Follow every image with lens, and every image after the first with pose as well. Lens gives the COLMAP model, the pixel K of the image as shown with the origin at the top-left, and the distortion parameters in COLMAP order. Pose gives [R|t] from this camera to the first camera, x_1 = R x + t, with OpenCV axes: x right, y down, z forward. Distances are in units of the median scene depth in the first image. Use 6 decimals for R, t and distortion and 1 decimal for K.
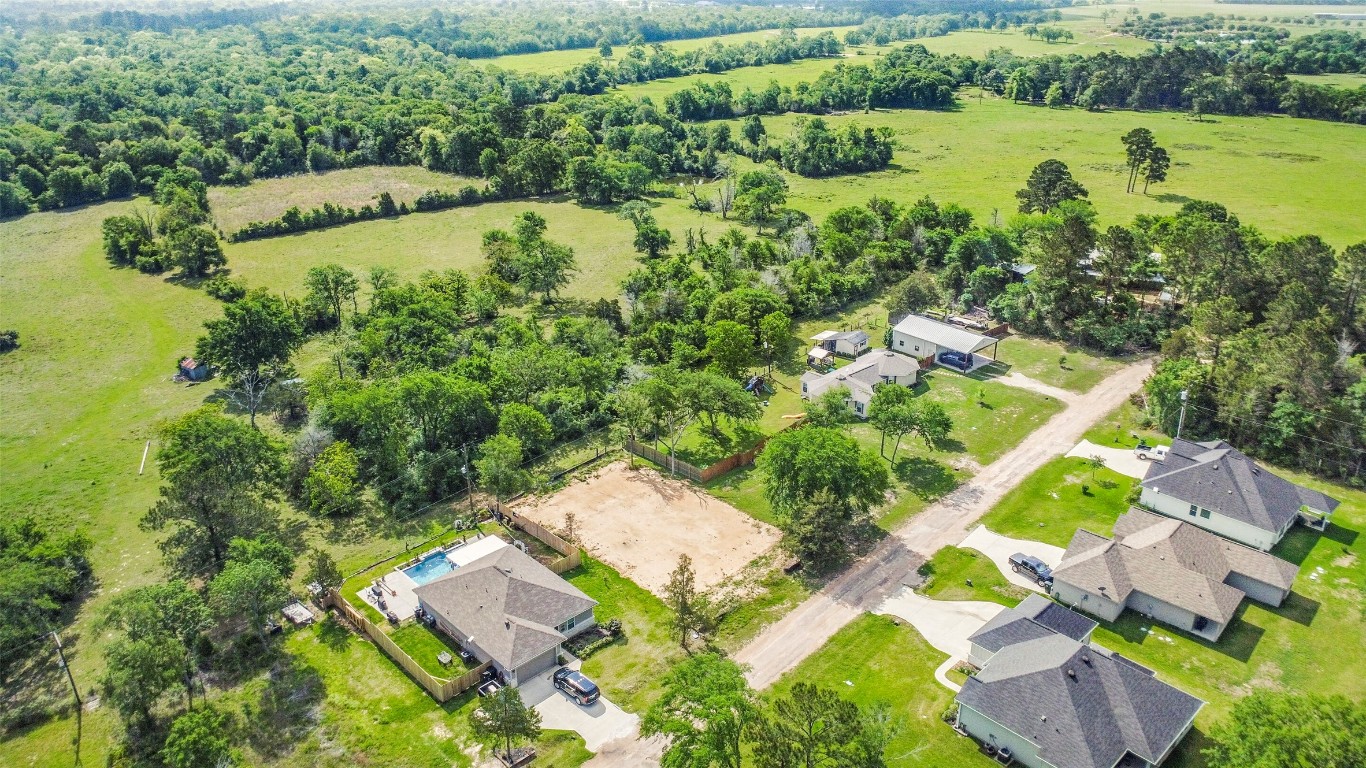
lens RADIAL K [[977.3, 0, 677.5], [0, 977.3, 384.0], [0, 0, 1]] dist [-0.018283, 0.005061]
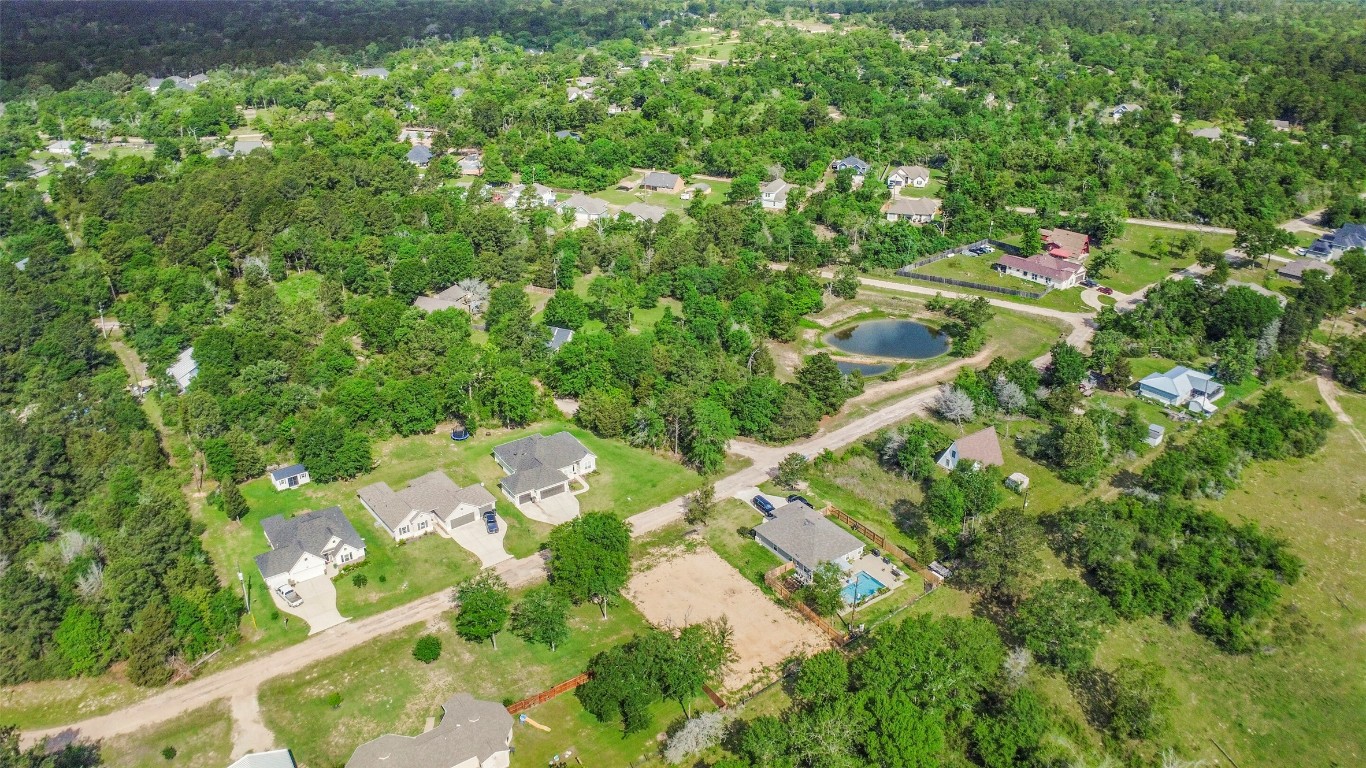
lens RADIAL K [[977.3, 0, 687.4], [0, 977.3, 382.9], [0, 0, 1]] dist [-0.018283, 0.005061]
pose [[-0.988896, -0.057691, 0.136951, -0.144381], [0.064356, 0.664410, 0.744592, -0.955826], [-0.133948, 0.745138, -0.653320, 1.516982]]
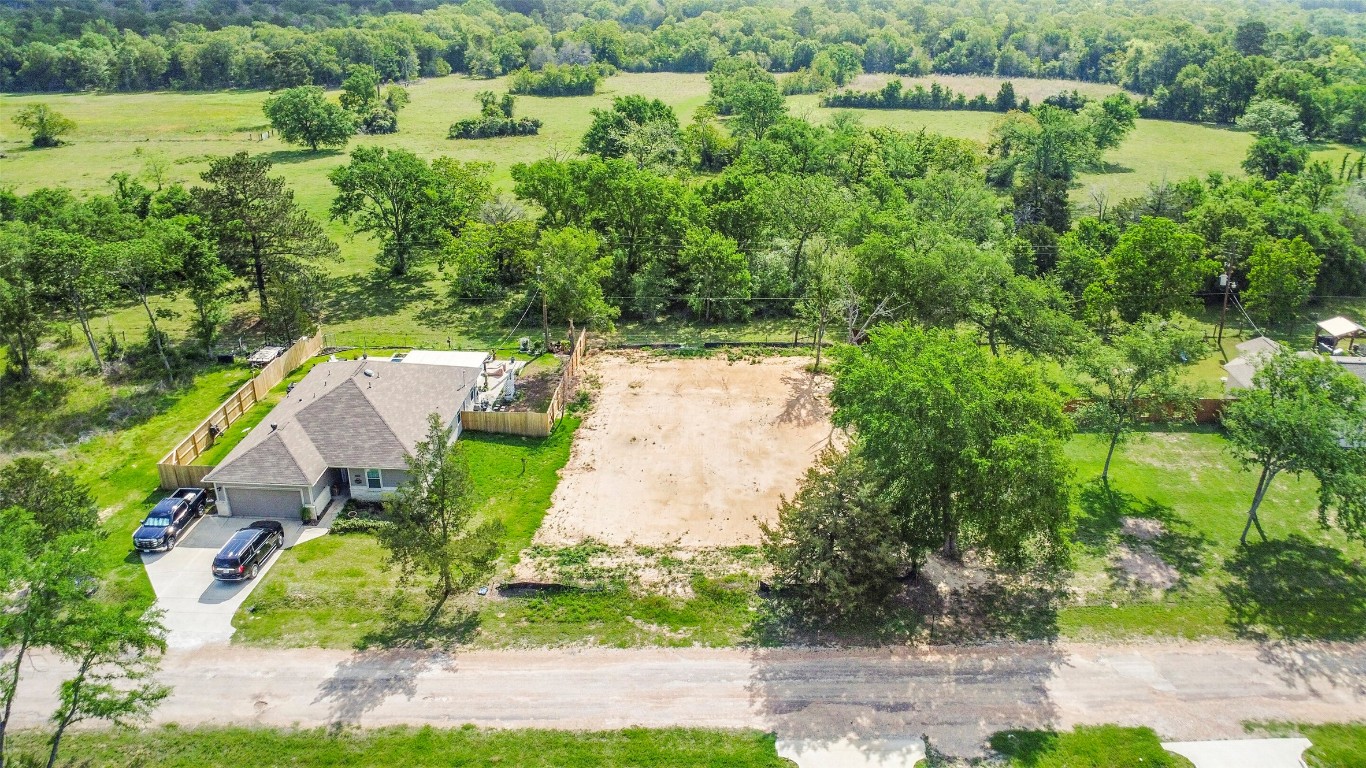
lens RADIAL K [[977.3, 0, 682.9], [0, 977.3, 391.5], [0, 0, 1]] dist [-0.018283, 0.005061]
pose [[0.680805, 0.315022, -0.661260, 0.315130], [-0.299136, 0.943650, 0.141573, 0.038276], [0.668597, 0.101423, 0.736676, 0.520045]]
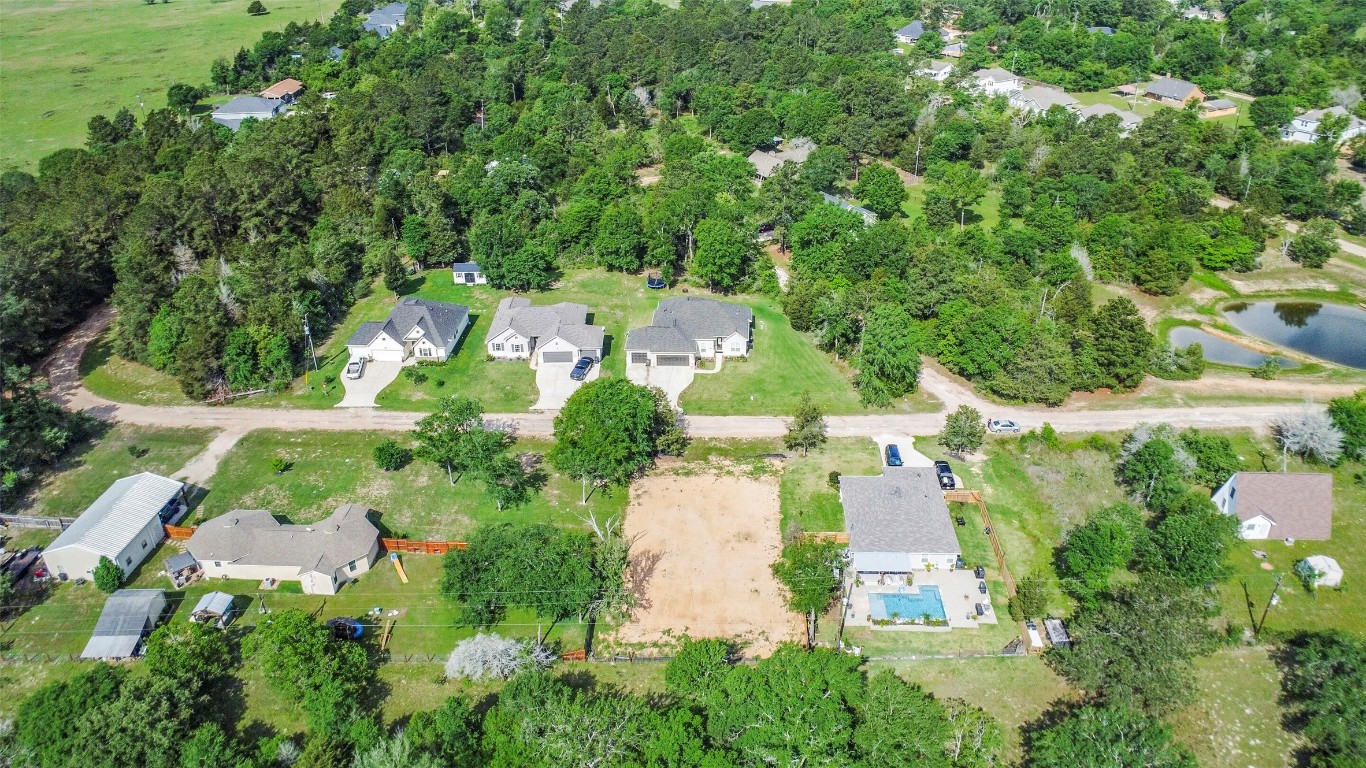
lens RADIAL K [[977.3, 0, 686.4], [0, 977.3, 380.9], [0, 0, 1]] dist [-0.018283, 0.005061]
pose [[-0.689865, -0.338605, 0.639869, -0.548968], [0.299962, 0.670733, 0.678336, -0.596181], [-0.658869, 0.659897, -0.361147, 1.170690]]
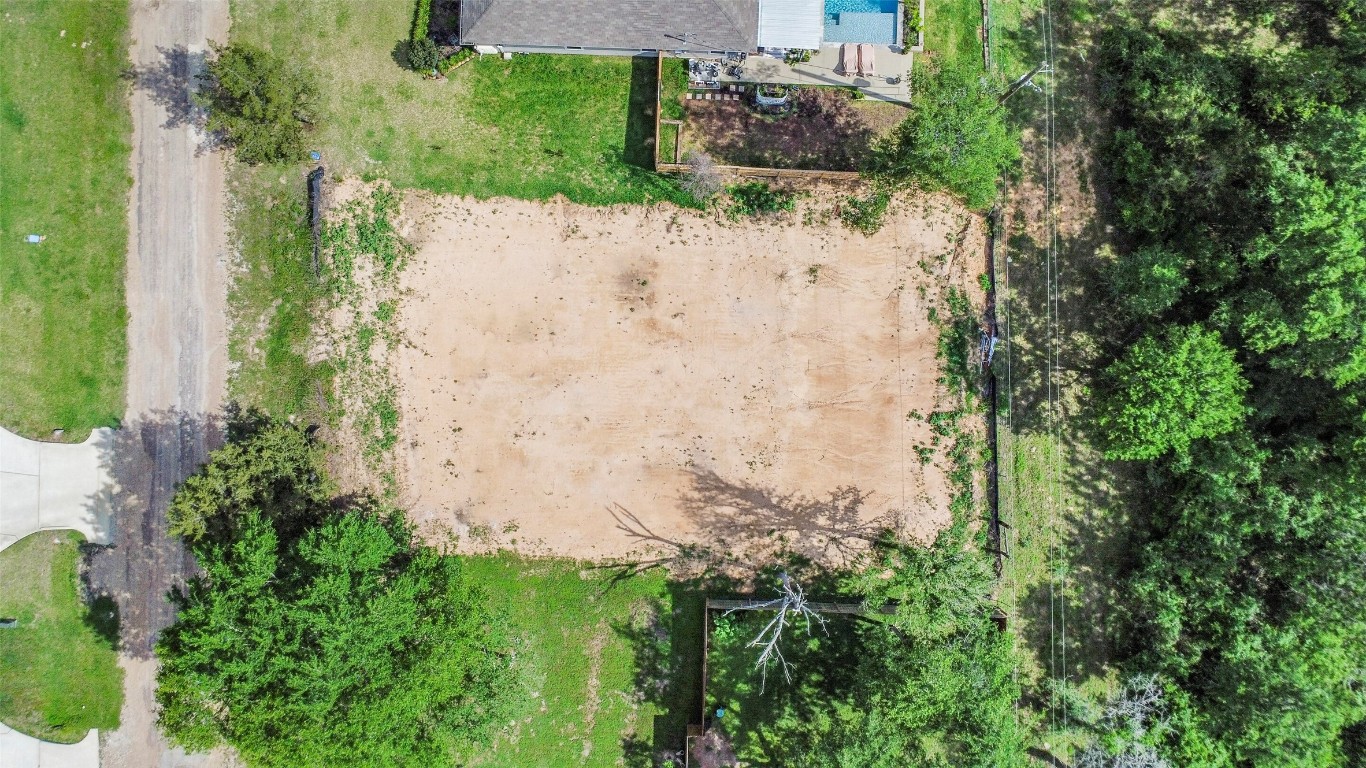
lens RADIAL K [[977.3, 0, 683.9], [0, 977.3, 379.4], [0, 0, 1]] dist [-0.018283, 0.005061]
pose [[-0.721492, 0.692216, 0.016946, -0.039847], [-0.255705, -0.289103, 0.922515, -0.251153], [0.643478, 0.661254, 0.385589, 0.777417]]
